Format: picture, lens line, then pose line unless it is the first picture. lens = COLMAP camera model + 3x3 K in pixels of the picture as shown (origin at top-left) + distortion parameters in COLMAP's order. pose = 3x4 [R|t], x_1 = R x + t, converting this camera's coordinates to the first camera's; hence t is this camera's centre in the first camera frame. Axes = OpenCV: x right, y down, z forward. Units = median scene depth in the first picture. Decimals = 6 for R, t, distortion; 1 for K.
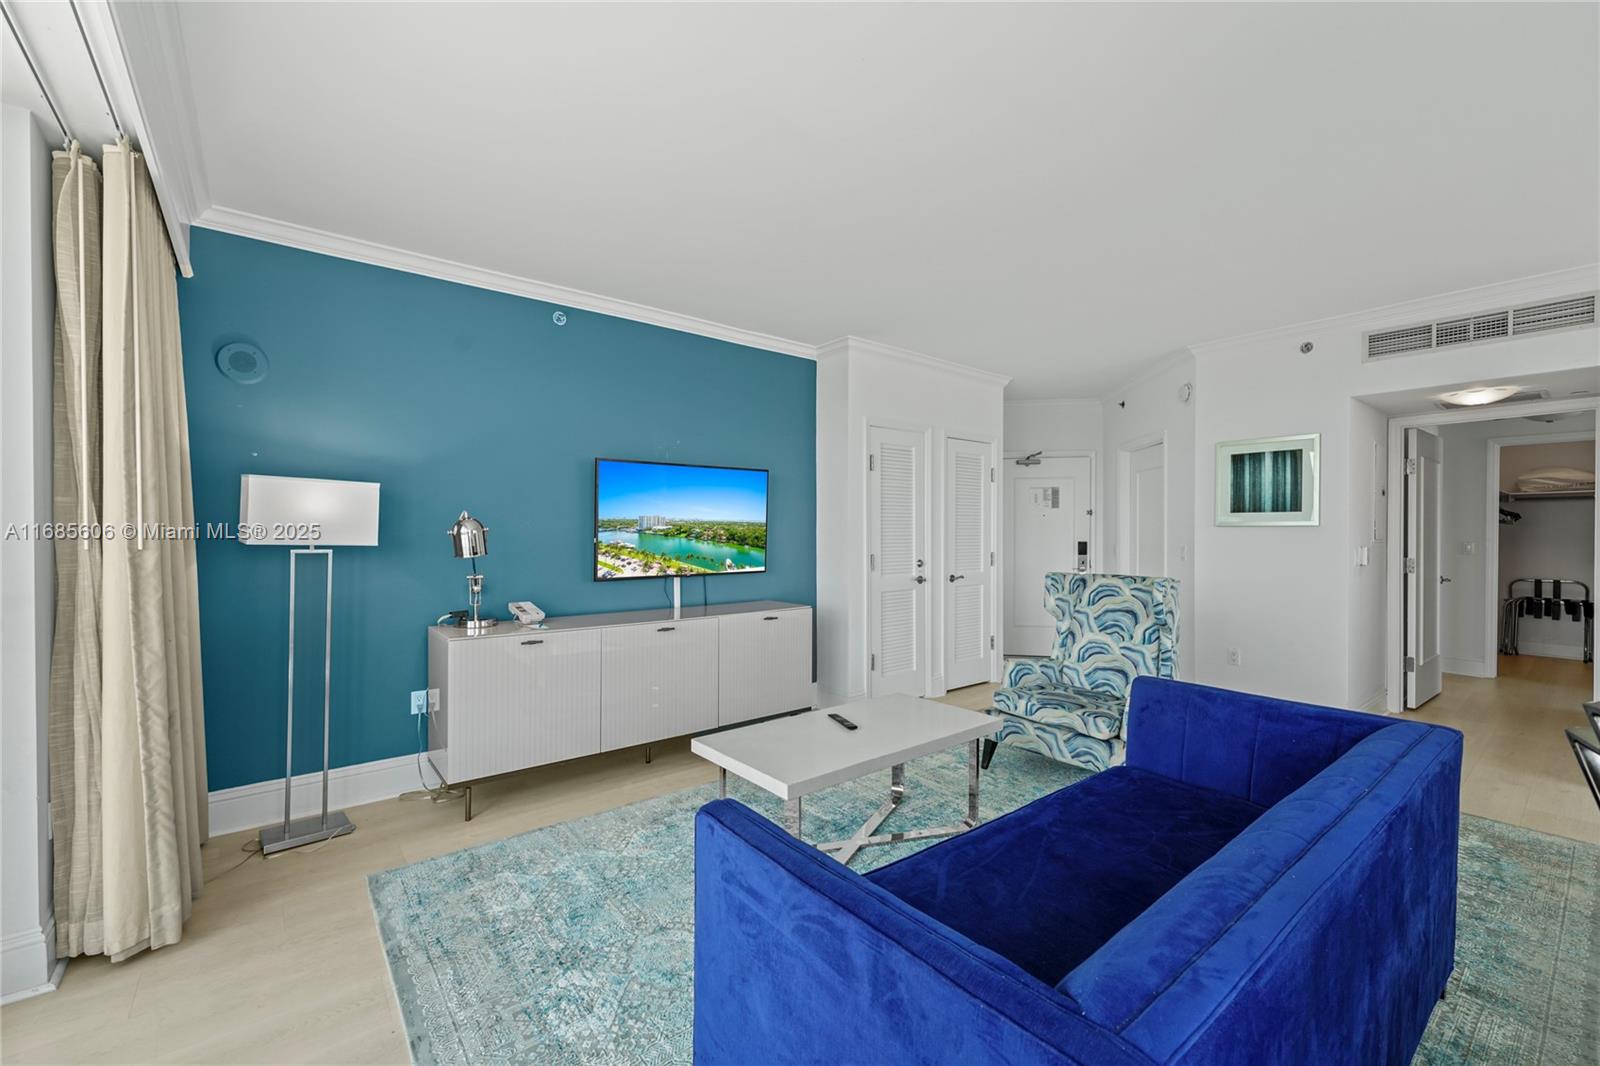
lens RADIAL K [[649.3, 0, 790.5], [0, 649.3, 526.7], [0, 0, 1]] dist [0.000284, -0.000355]
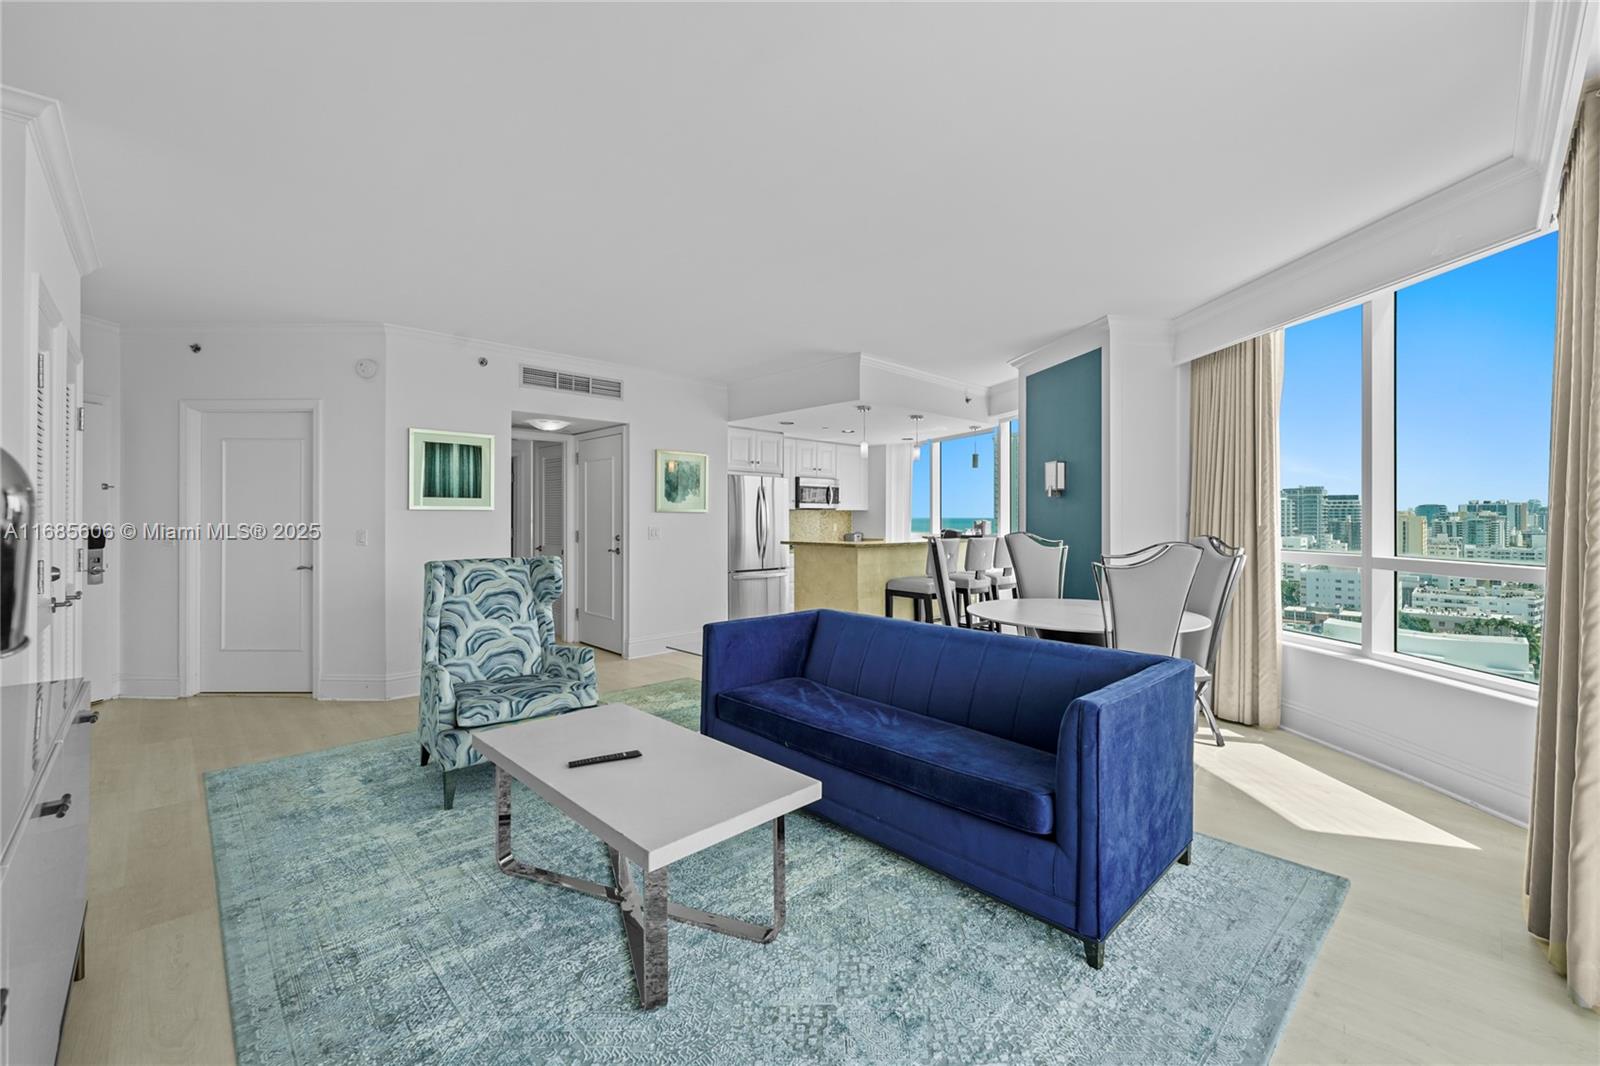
lens RADIAL K [[649.3, 0, 792.3], [0, 649.3, 519.4], [0, 0, 1]] dist [0.000284, -0.000355]
pose [[-0.098654, -0.003225, 0.995117, -0.516482], [-0.008131, 0.999964, 0.002434, 0.008479], [-0.995089, -0.007851, -0.098677, 0.628148]]
